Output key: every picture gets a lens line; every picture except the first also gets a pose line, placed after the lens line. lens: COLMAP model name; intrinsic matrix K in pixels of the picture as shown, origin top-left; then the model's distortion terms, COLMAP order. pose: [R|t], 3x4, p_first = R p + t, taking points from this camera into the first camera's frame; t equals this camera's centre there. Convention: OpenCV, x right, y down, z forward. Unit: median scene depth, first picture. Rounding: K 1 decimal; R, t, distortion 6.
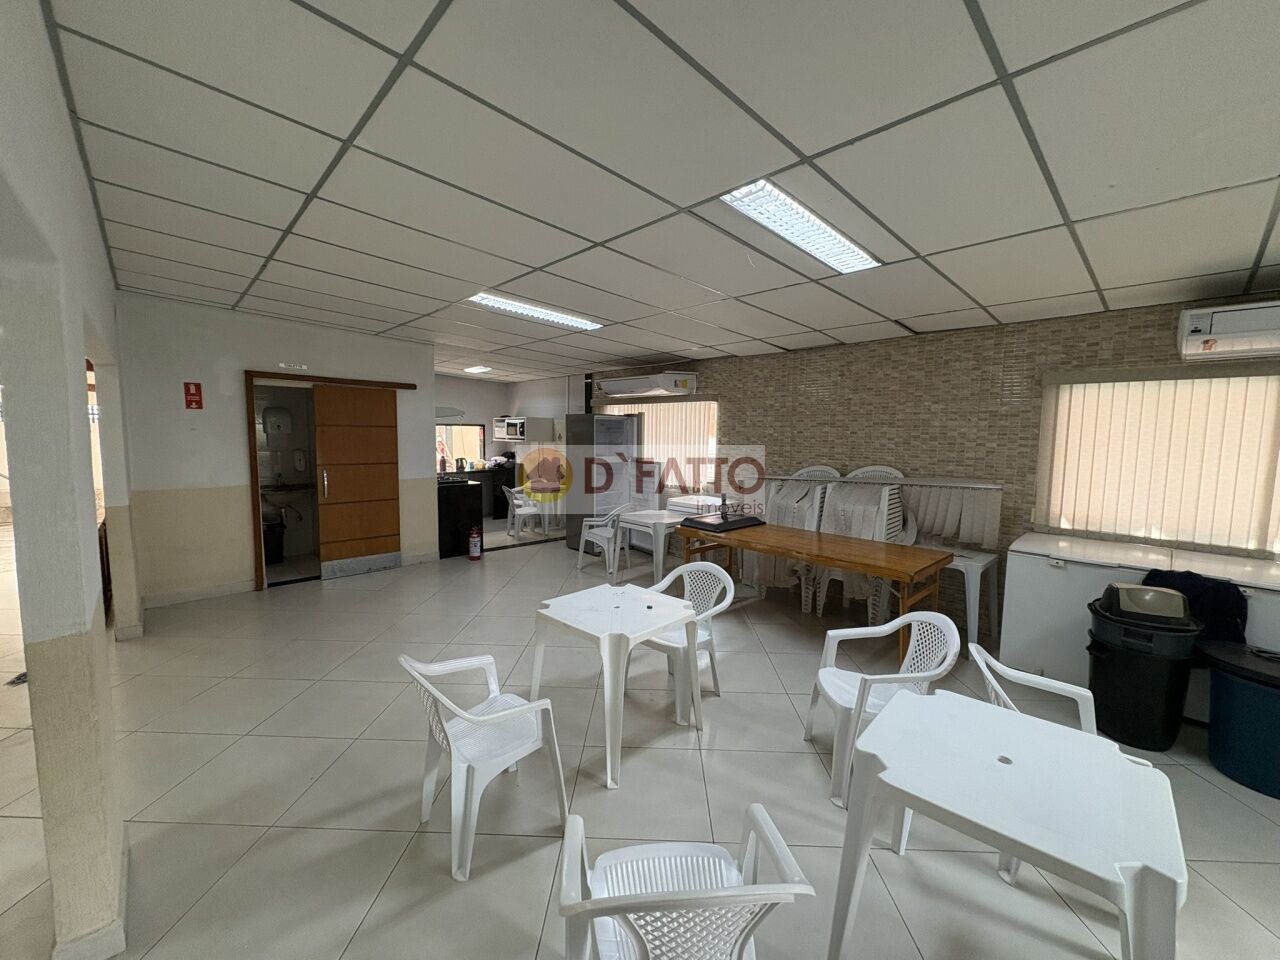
lens RADIAL K [[506.5, 0, 641.4], [0, 506.5, 478.8], [0, 0, 1]] dist [0.001529, 0.000043]
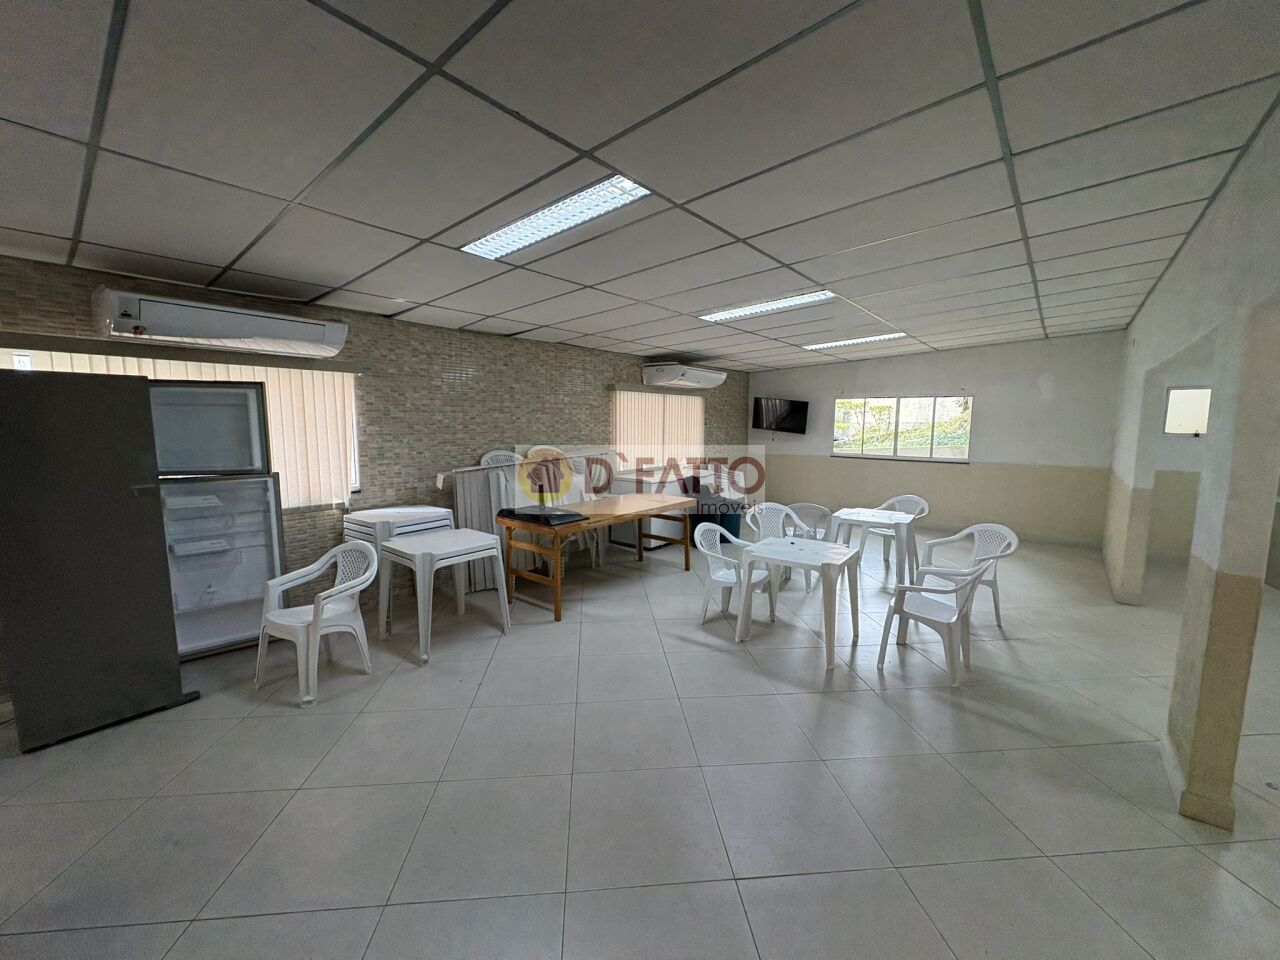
lens RADIAL K [[506.5, 0, 640.3], [0, 506.5, 479.1], [0, 0, 1]] dist [0.001529, 0.000043]
pose [[-0.101934, -0.127115, 0.986636, -0.681374], [0.086777, 0.986886, 0.136113, -0.081456], [-0.990999, 0.099492, -0.089567, 0.787248]]
